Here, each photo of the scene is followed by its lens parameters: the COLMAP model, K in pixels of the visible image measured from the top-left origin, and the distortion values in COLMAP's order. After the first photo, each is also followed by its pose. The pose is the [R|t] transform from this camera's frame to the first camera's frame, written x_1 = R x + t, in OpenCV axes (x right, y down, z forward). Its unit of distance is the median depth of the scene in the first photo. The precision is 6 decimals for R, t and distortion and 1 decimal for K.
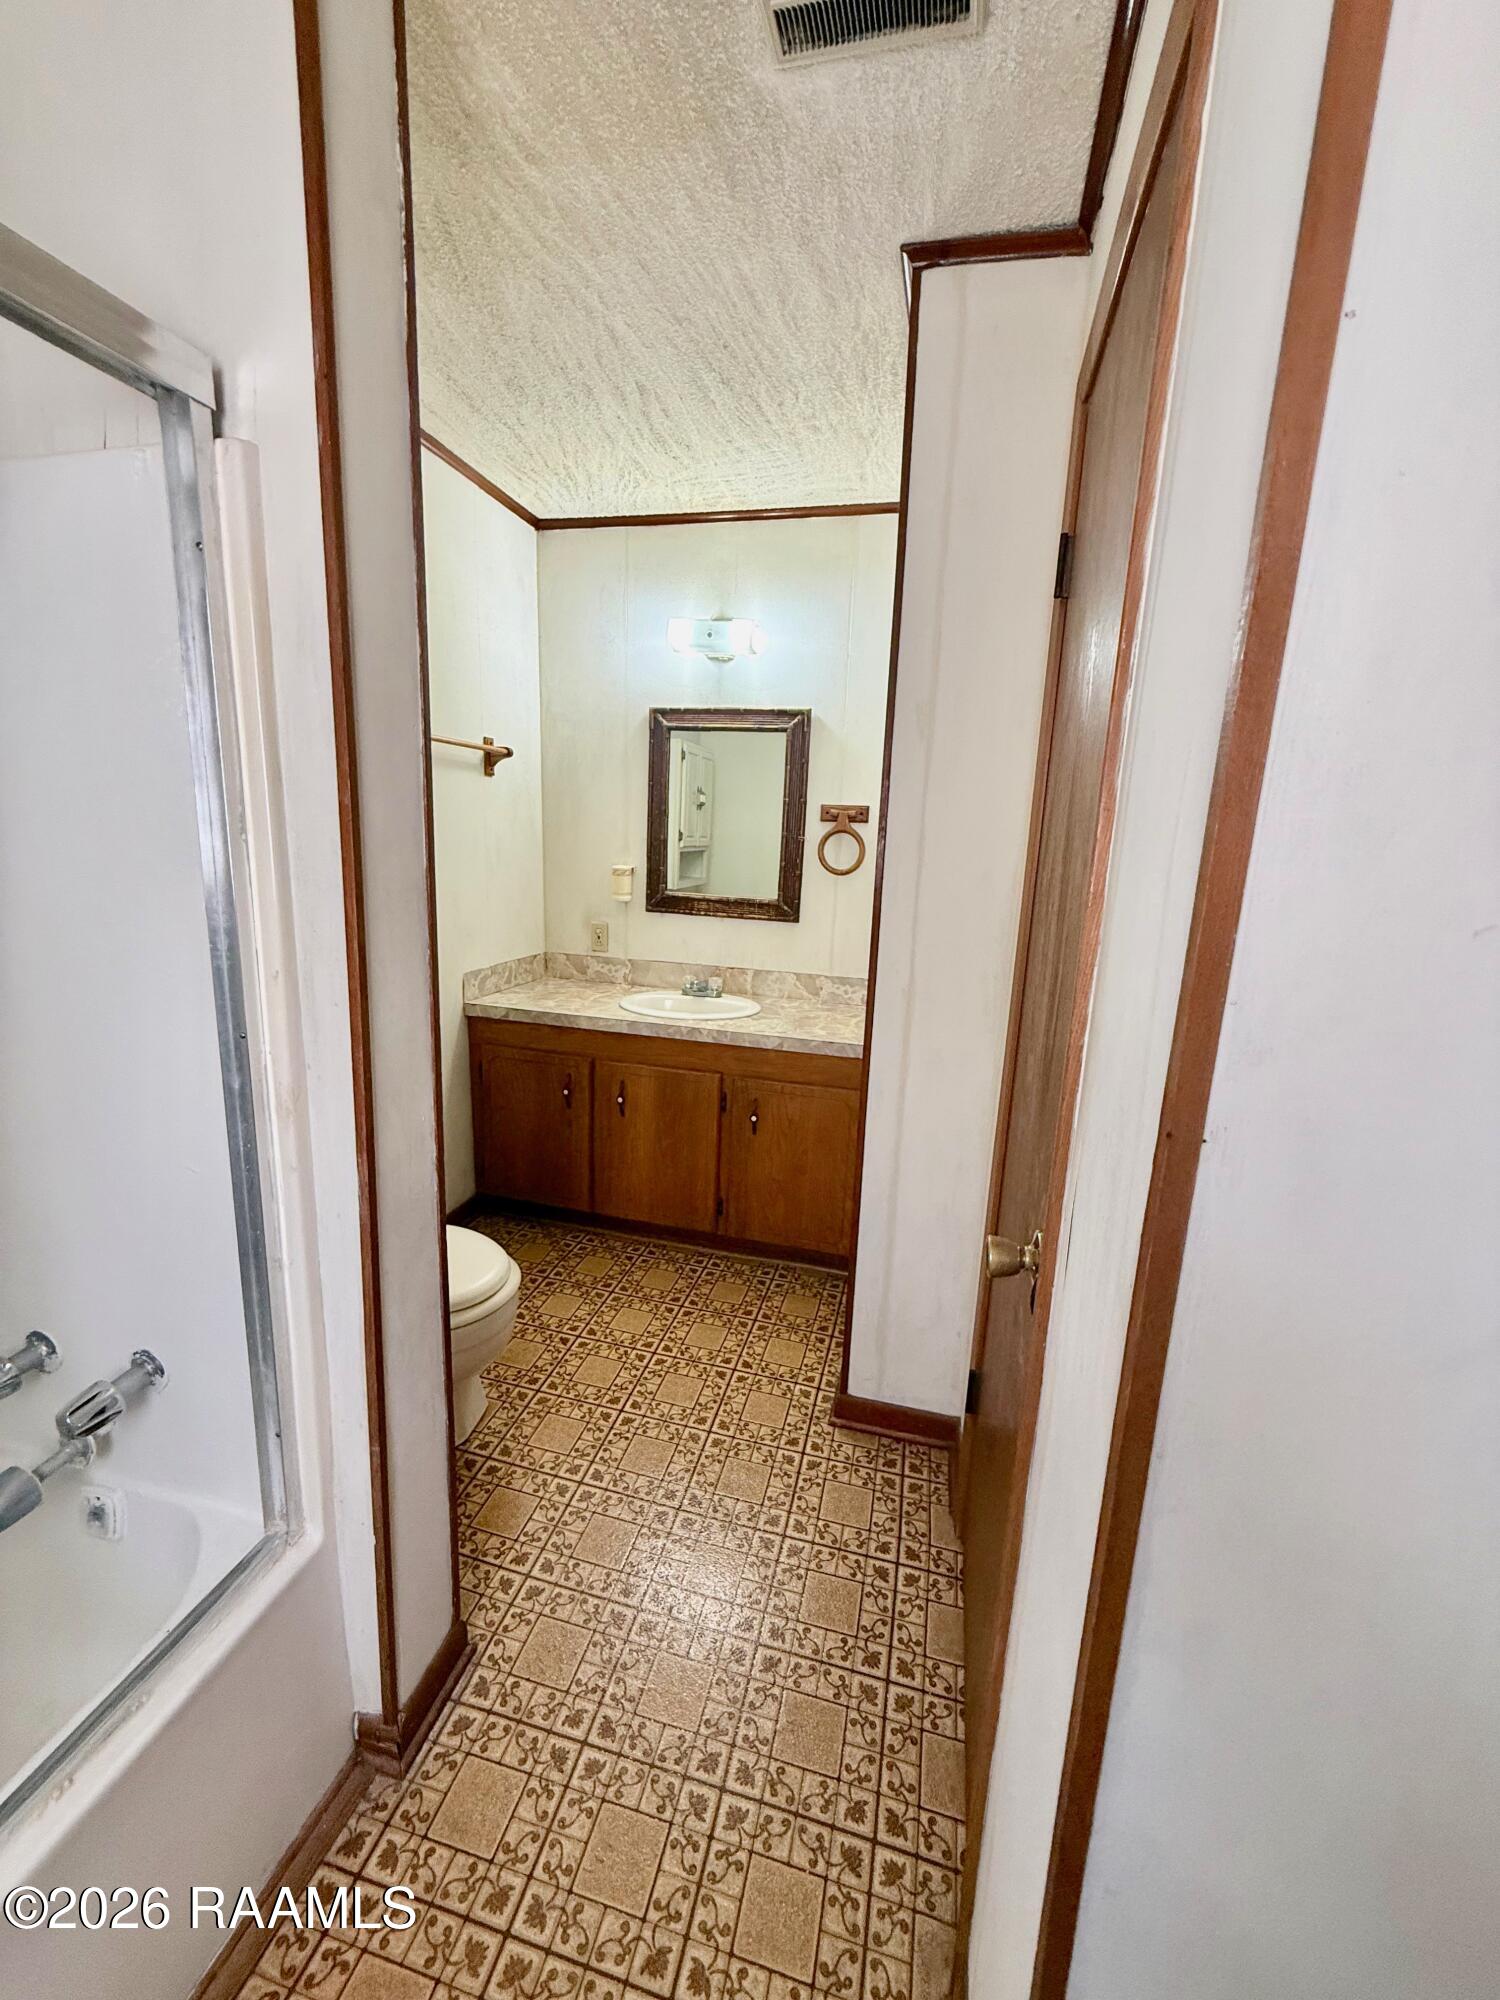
lens RADIAL K [[796.0, 0, 752.7], [0, 796.0, 999.1], [0, 0, 1]] dist [-0.000138, 0.000305]
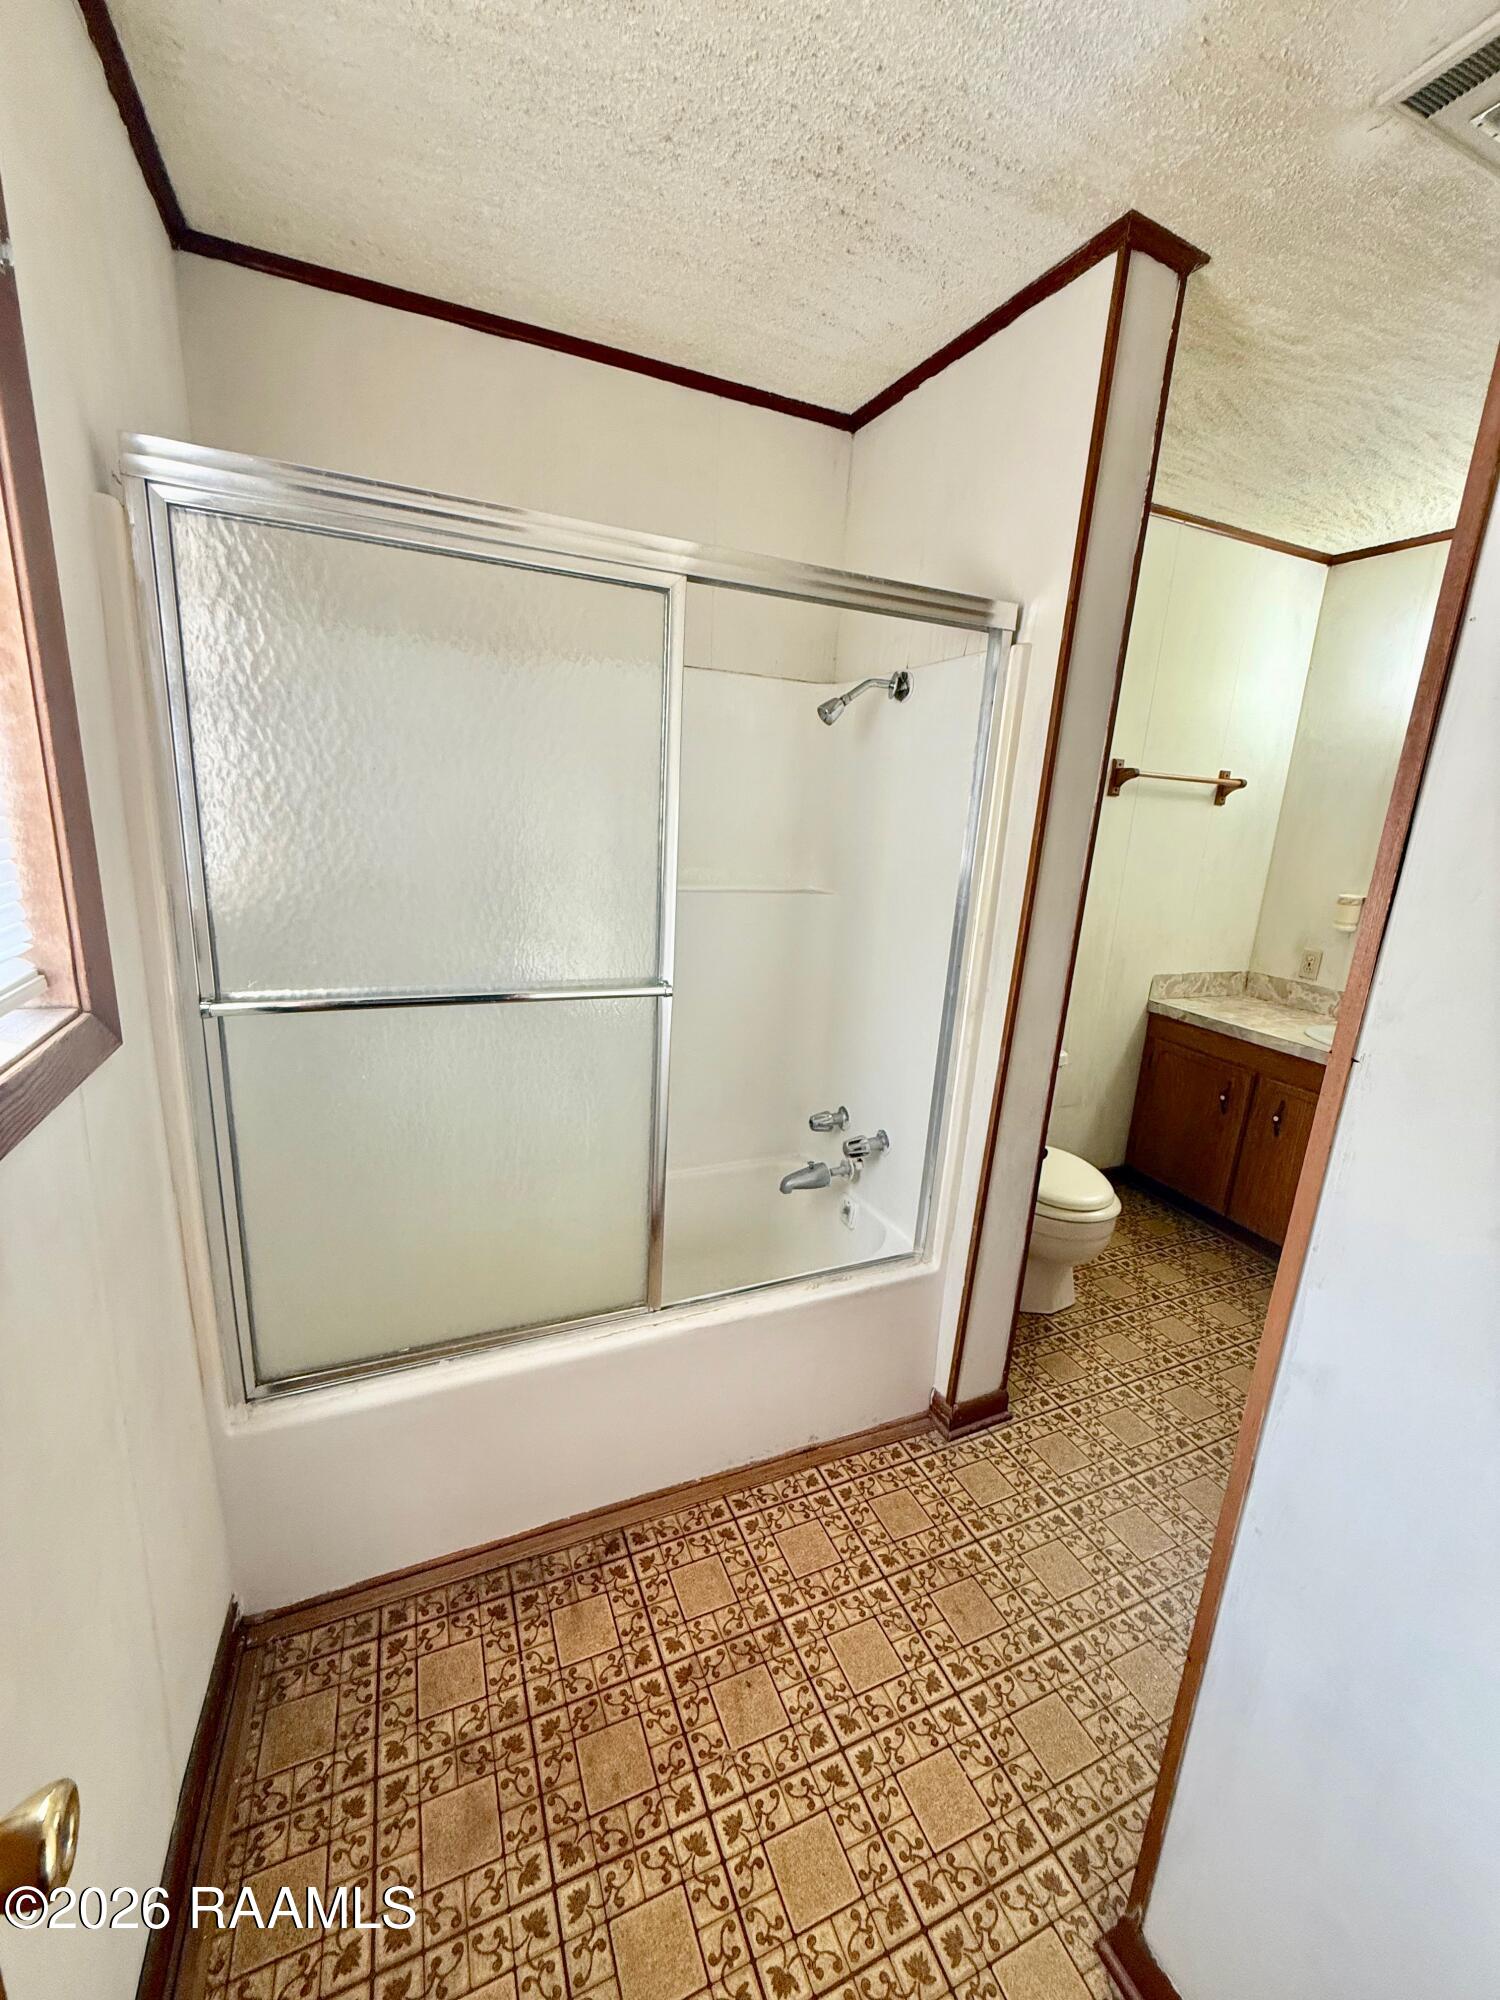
lens RADIAL K [[796.0, 0, 752.7], [0, 796.0, 999.1], [0, 0, 1]] dist [-0.000138, 0.000305]
pose [[0.617342, 0.180940, -0.765604, 0.207429], [-0.192826, 0.978307, 0.075726, 0.032897], [0.762697, 0.100879, 0.638840, -0.224673]]
